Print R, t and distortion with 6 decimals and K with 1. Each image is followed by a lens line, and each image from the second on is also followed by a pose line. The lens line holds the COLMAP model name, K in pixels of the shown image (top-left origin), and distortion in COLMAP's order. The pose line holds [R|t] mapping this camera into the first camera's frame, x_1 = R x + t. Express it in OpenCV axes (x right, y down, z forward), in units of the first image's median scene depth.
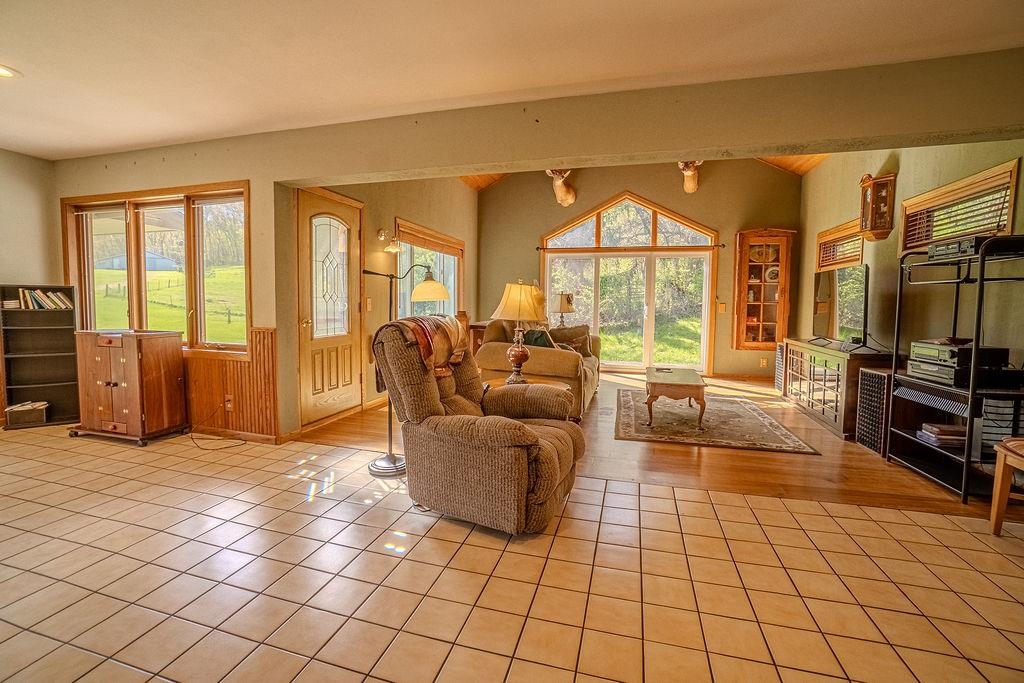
lens RADIAL K [[451.3, 0, 501.6], [0, 451.3, 333.1], [0, 0, 1]] dist [-0.062905, 0.021928]
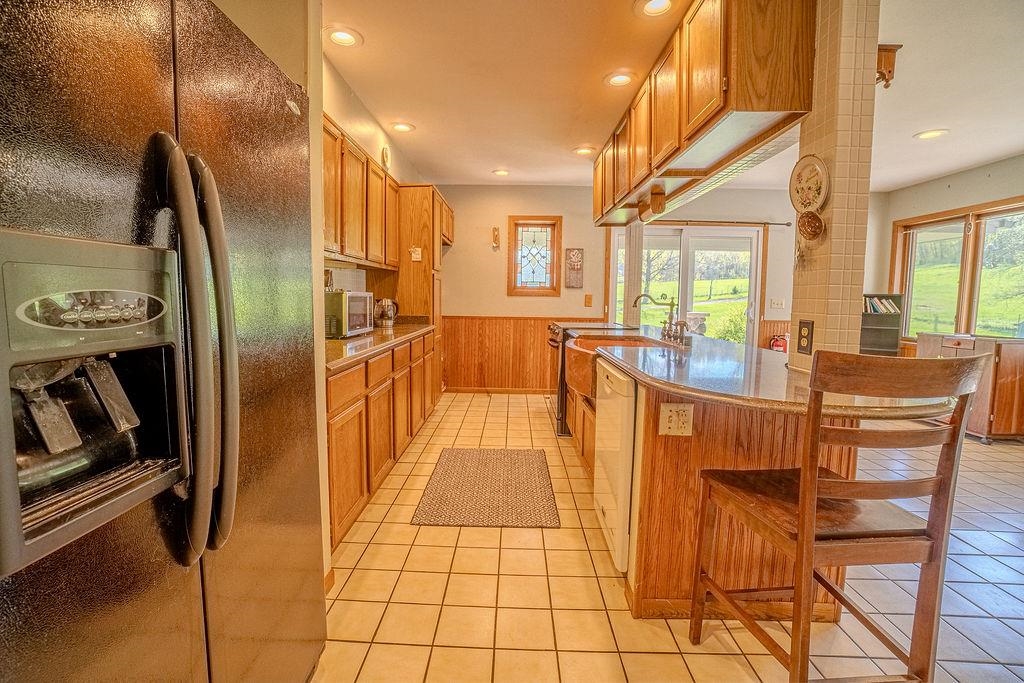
lens RADIAL K [[451.3, 0, 501.6], [0, 451.3, 333.1], [0, 0, 1]] dist [-0.062905, 0.021928]
pose [[0.251301, 0.065203, -0.965710, -0.103036], [-0.074175, 0.996092, 0.047952, 0.022180], [0.965063, 0.059581, 0.255155, -0.350021]]
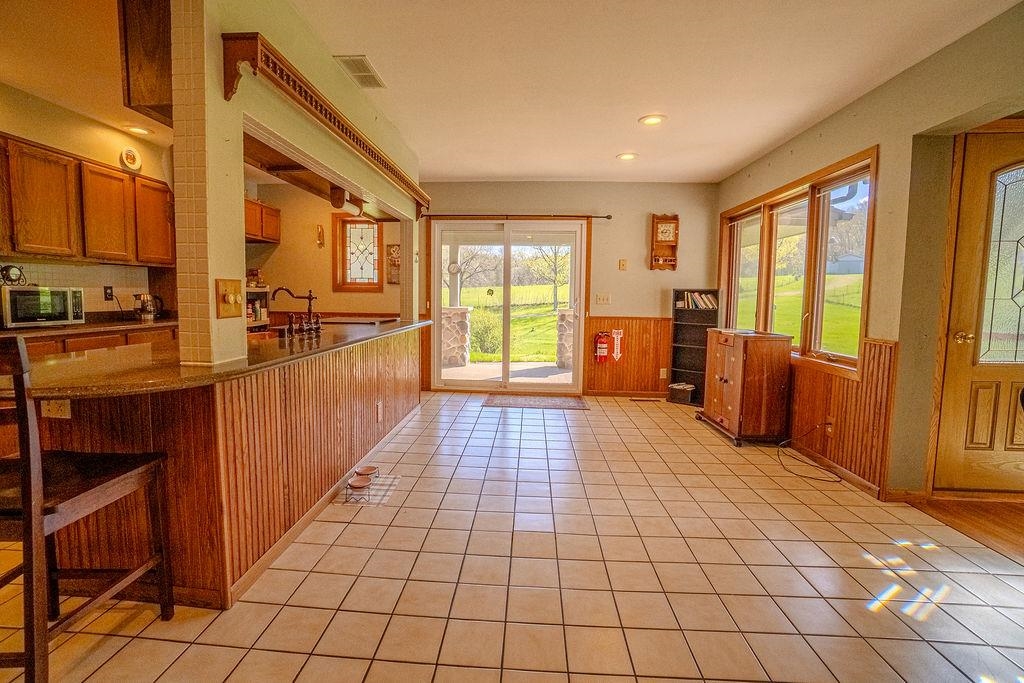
lens RADIAL K [[451.3, 0, 501.6], [0, 451.3, 333.1], [0, 0, 1]] dist [-0.062905, 0.021928]
pose [[0.216386, 0.069177, -0.973854, 0.031816], [-0.076952, 0.995592, 0.053623, -0.011195], [0.973271, 0.063337, 0.220755, 0.186238]]
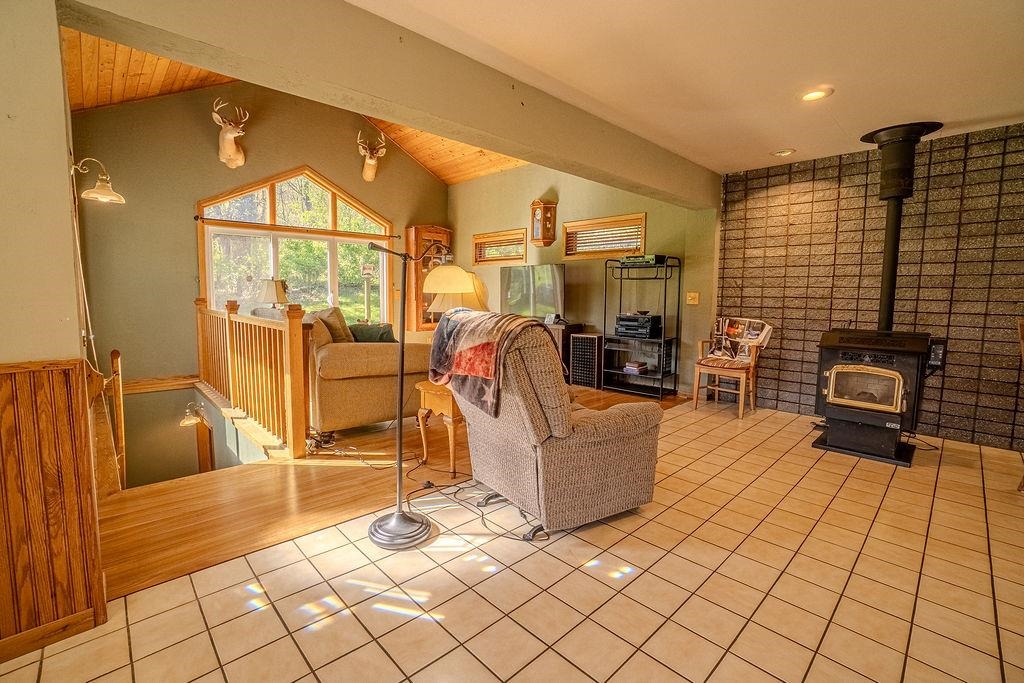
lens RADIAL K [[451.3, 0, 501.6], [0, 451.3, 333.1], [0, 0, 1]] dist [-0.062905, 0.021928]
pose [[0.511102, -0.083991, 0.855406, -0.550270], [0.055799, 0.996357, 0.064491, -0.032731], [-0.857707, 0.014770, 0.513927, 0.377487]]
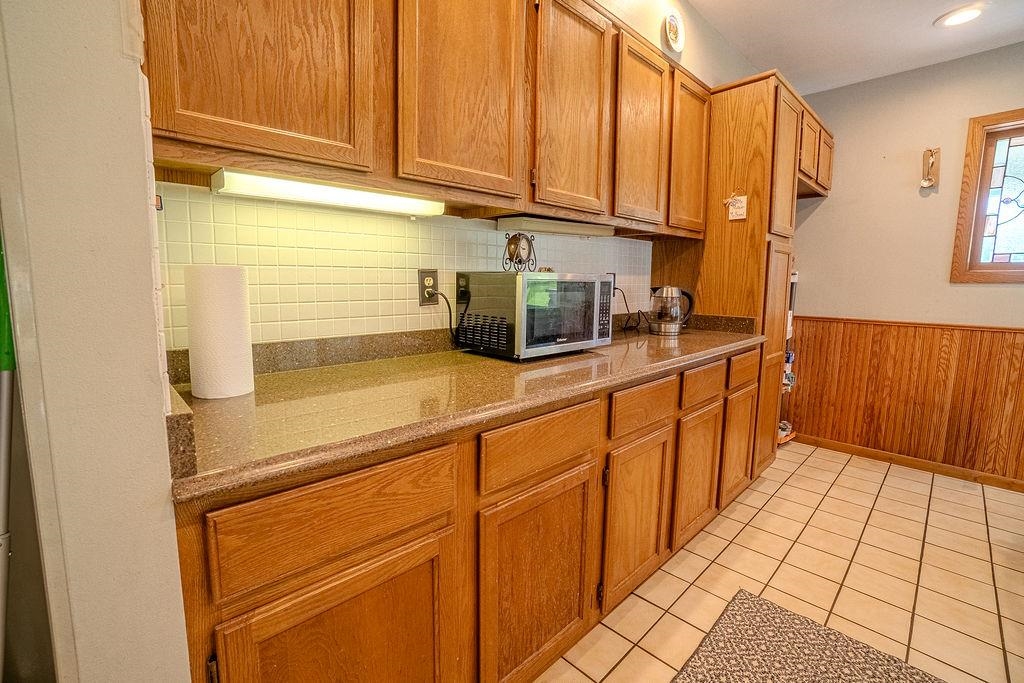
lens RADIAL K [[466.6, 0, 509.1], [0, 466.6, 332.2], [0, 0, 1]] dist [-0.060550, 0.029137]
pose [[-0.486517, 0.078010, -0.870181, -0.467209], [-0.076166, 0.988426, 0.131195, 0.010212], [0.870345, 0.130107, -0.474944, -0.246367]]
